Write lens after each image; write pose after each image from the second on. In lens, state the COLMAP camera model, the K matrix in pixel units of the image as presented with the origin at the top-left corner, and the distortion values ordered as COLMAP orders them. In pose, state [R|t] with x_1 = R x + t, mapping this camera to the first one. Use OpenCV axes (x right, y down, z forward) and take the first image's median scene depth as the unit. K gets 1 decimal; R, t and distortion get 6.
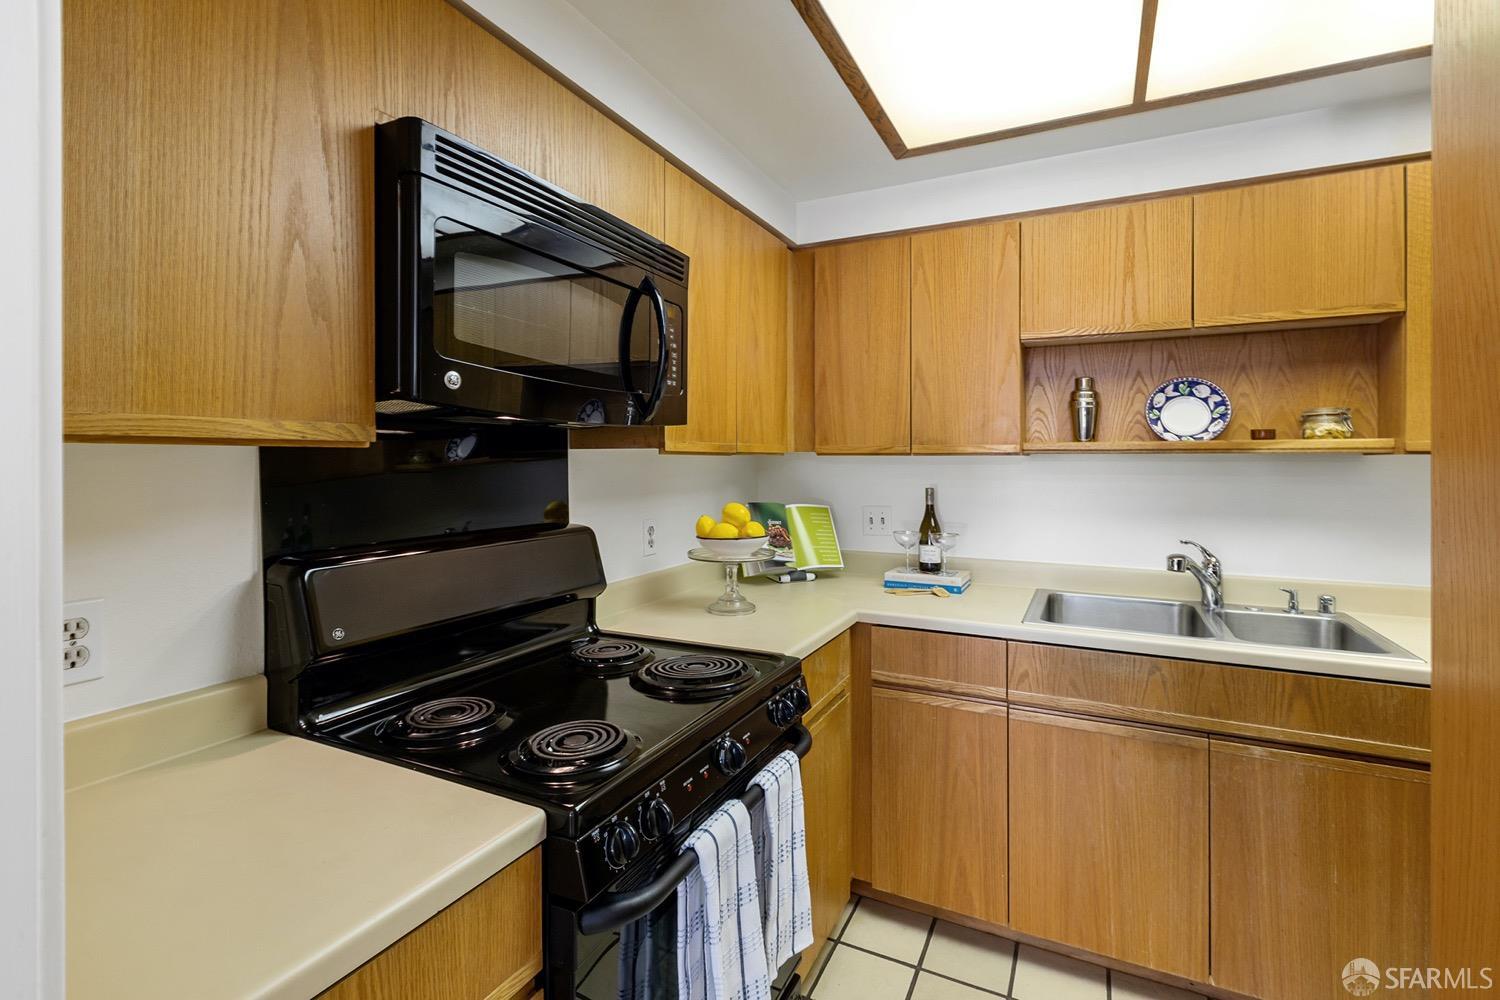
lens RADIAL K [[663.9, 0, 763.8], [0, 663.9, 456.3], [0, 0, 1]] dist [0.001316, -0.000169]
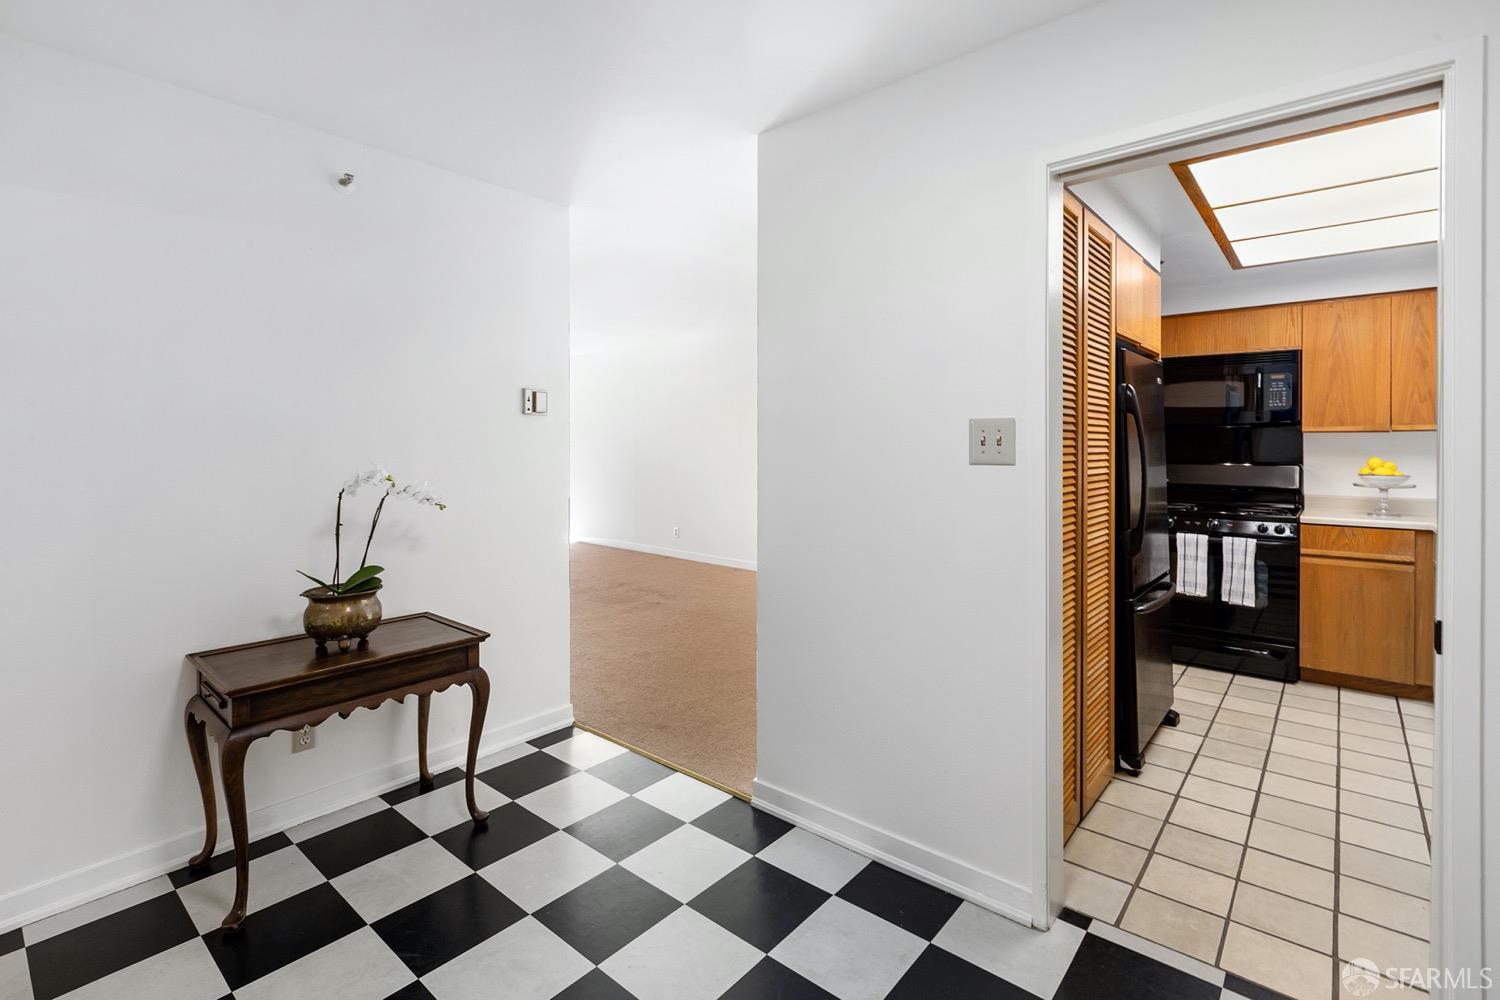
lens RADIAL K [[689.8, 0, 758.0], [0, 689.8, 449.3], [0, 0, 1]] dist [0.014005, -0.010392]
pose [[-0.230364, 0.005197, -0.973091, 2.229488], [0.005714, 0.999976, 0.003988, 0.029158], [0.973088, -0.004642, -0.230388, -0.240851]]
